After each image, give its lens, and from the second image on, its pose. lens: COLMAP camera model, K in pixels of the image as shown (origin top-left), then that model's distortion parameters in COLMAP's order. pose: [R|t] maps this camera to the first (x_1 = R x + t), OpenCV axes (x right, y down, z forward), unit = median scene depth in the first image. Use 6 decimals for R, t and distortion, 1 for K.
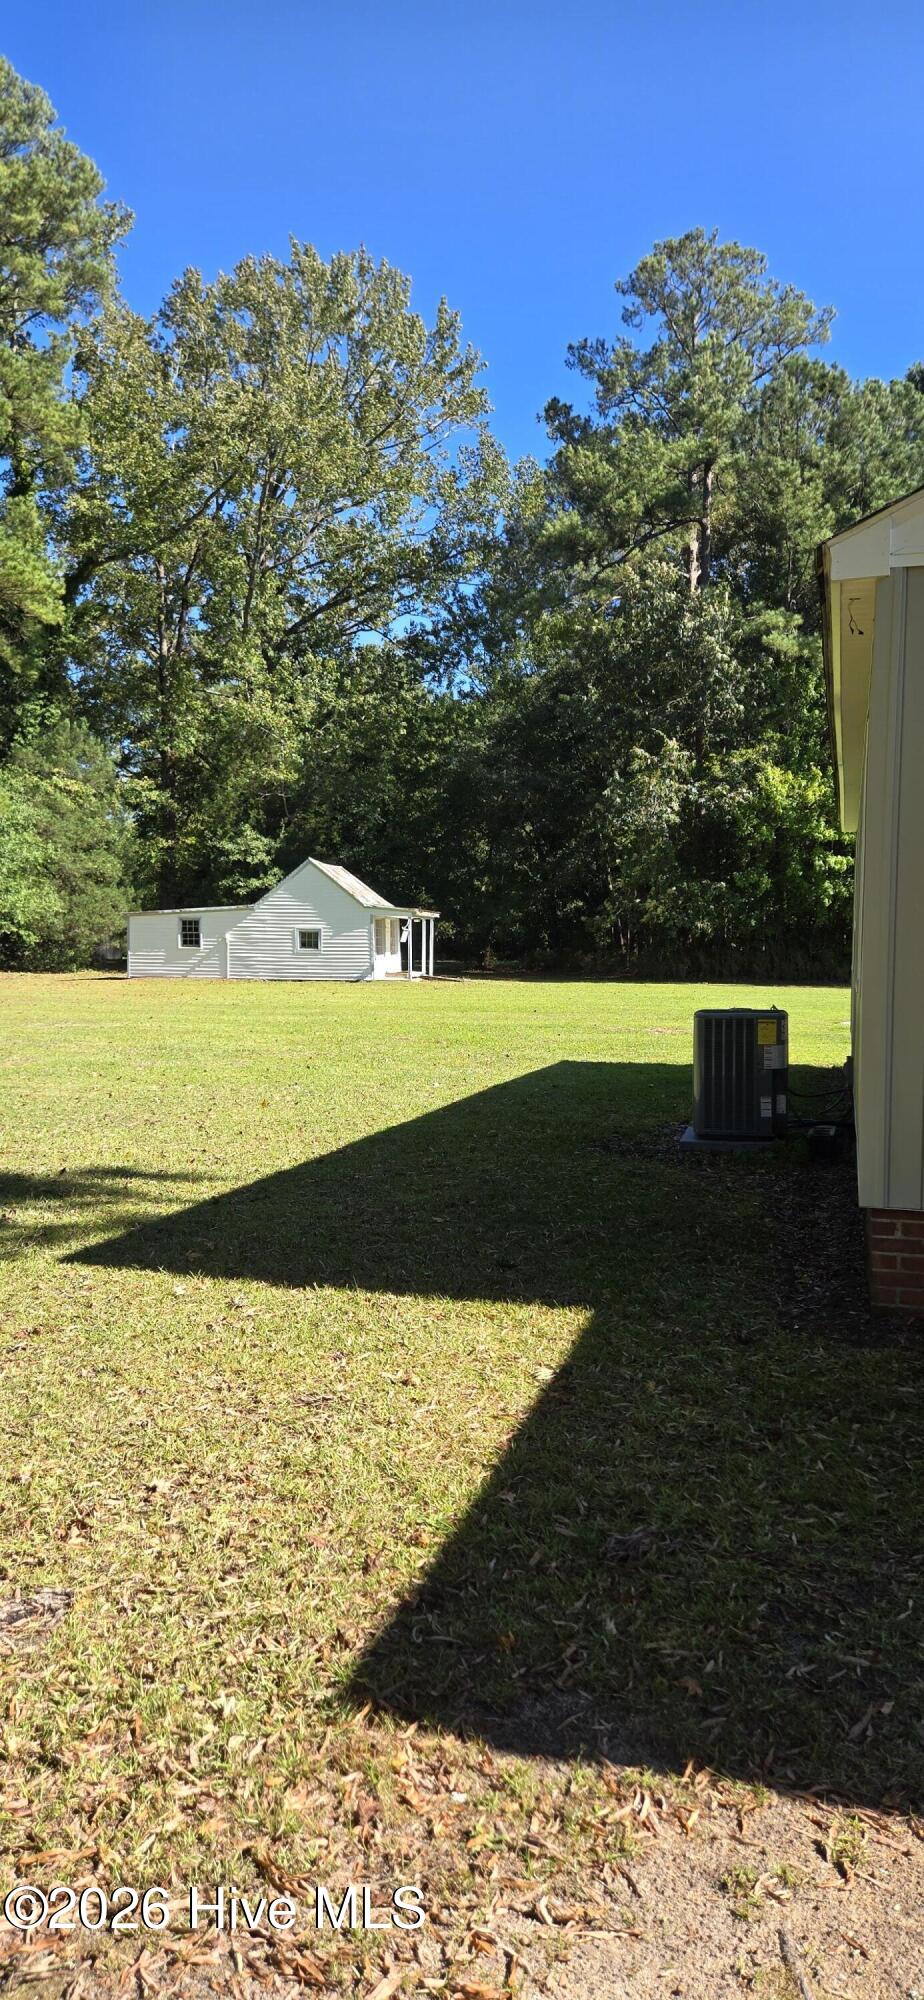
lens RADIAL K [[1282.0, 0, 462.0], [0, 1282.0, 1000.0], [0, 0, 1]] dist [0.000539, -0.060488]
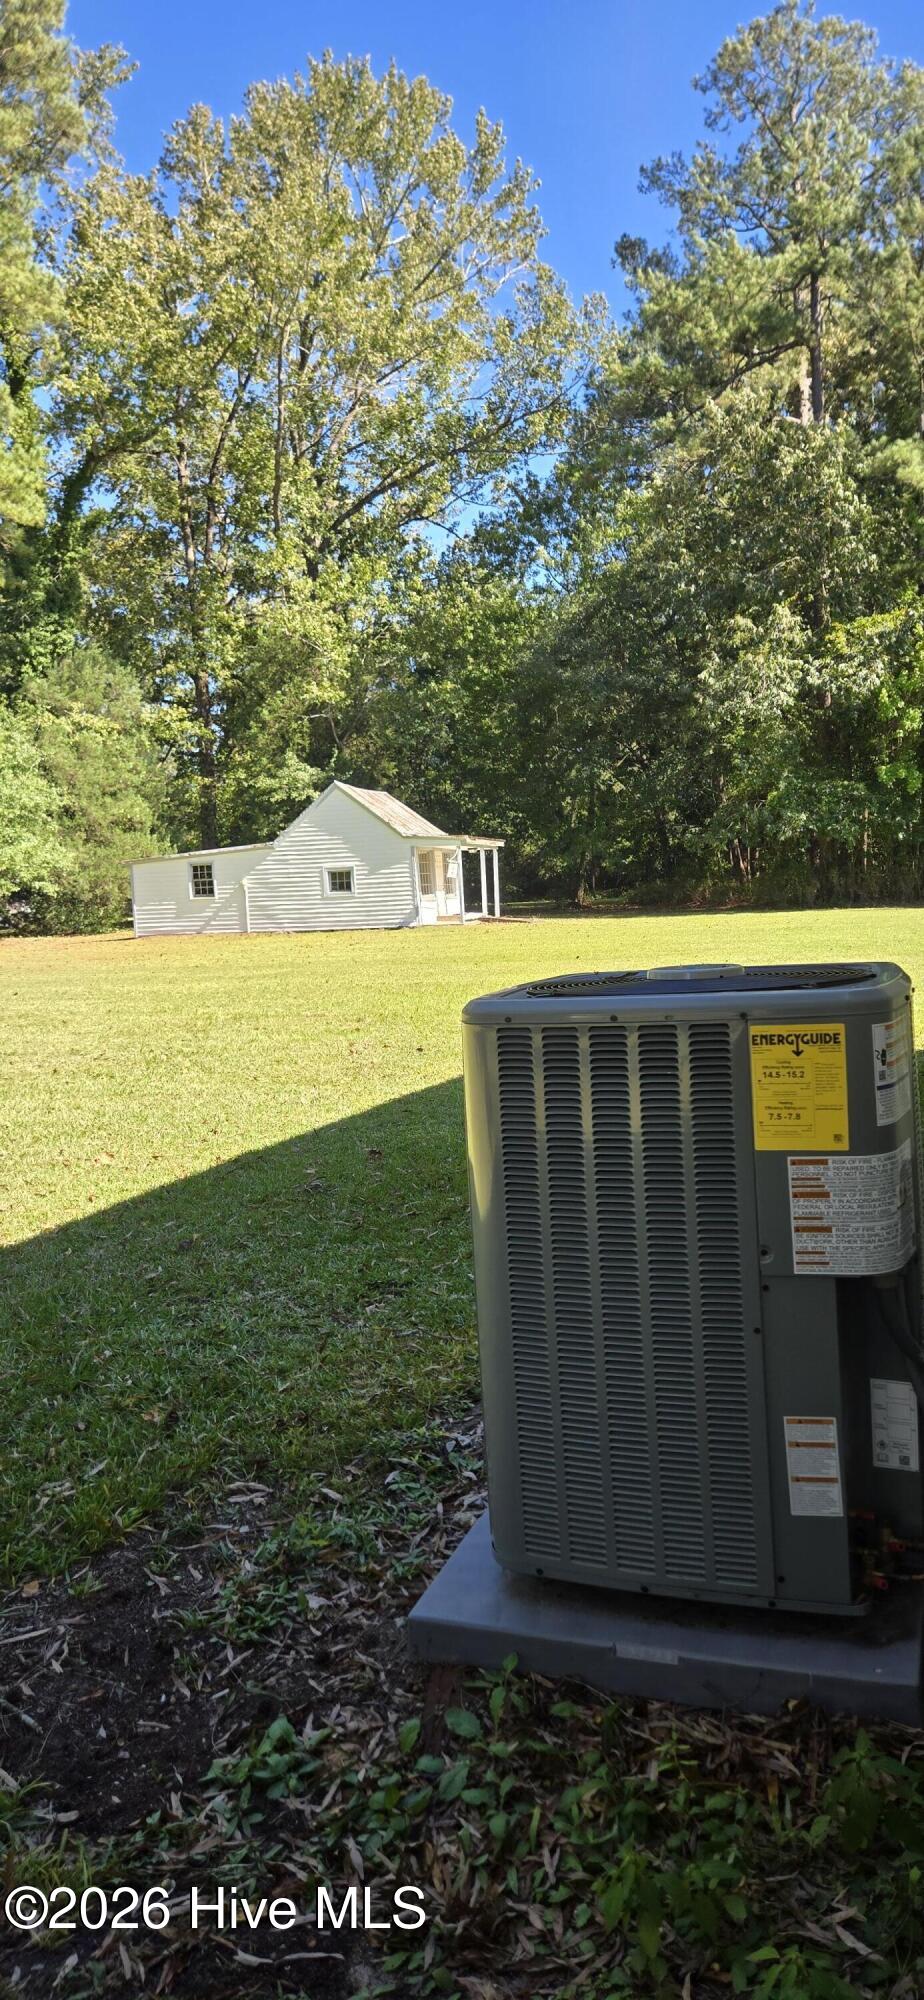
lens RADIAL K [[1282.0, 0, 462.0], [0, 1282.0, 1000.0], [0, 0, 1]] dist [0.000539, -0.060488]
pose [[0.993527, -0.043817, -0.104808, 0.033329], [0.048363, 0.997979, 0.041226, -0.000656], [0.102789, -0.046028, 0.993638, 0.153557]]
